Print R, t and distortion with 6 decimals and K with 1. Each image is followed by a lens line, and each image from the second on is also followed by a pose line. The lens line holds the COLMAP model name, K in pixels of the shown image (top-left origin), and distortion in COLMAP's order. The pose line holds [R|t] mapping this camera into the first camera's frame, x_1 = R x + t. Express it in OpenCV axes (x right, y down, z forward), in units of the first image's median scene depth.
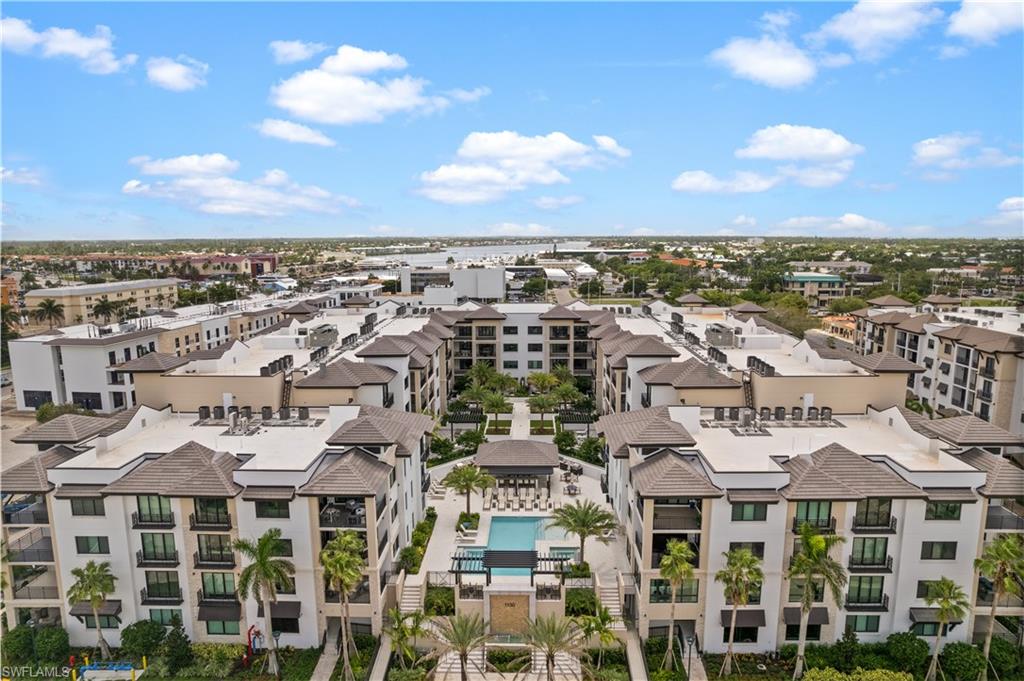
lens RADIAL K [[659.9, 0, 503.2], [0, 659.9, 334.8], [0, 0, 1]] dist [-0.070572, 0.051693]
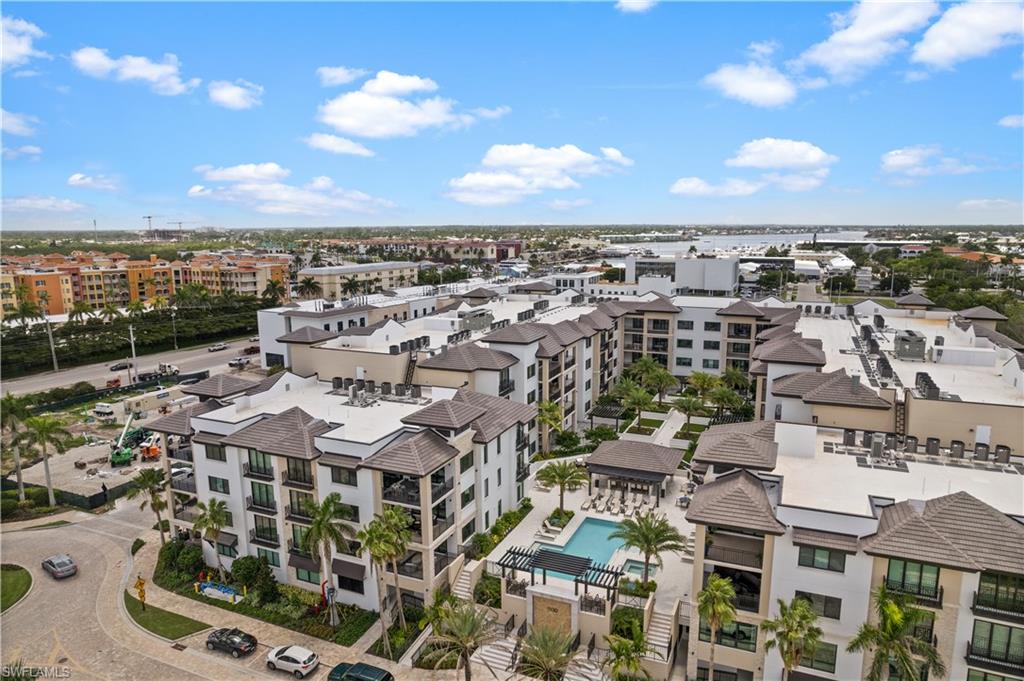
lens RADIAL K [[659.9, 0, 511.0], [0, 659.9, 333.4], [0, 0, 1]] dist [-0.070572, 0.051693]
pose [[0.927636, 0.060327, -0.368581, 0.214625], [-0.054332, 0.998168, 0.026632, -0.010414], [0.369513, -0.004679, 0.929214, 0.066395]]
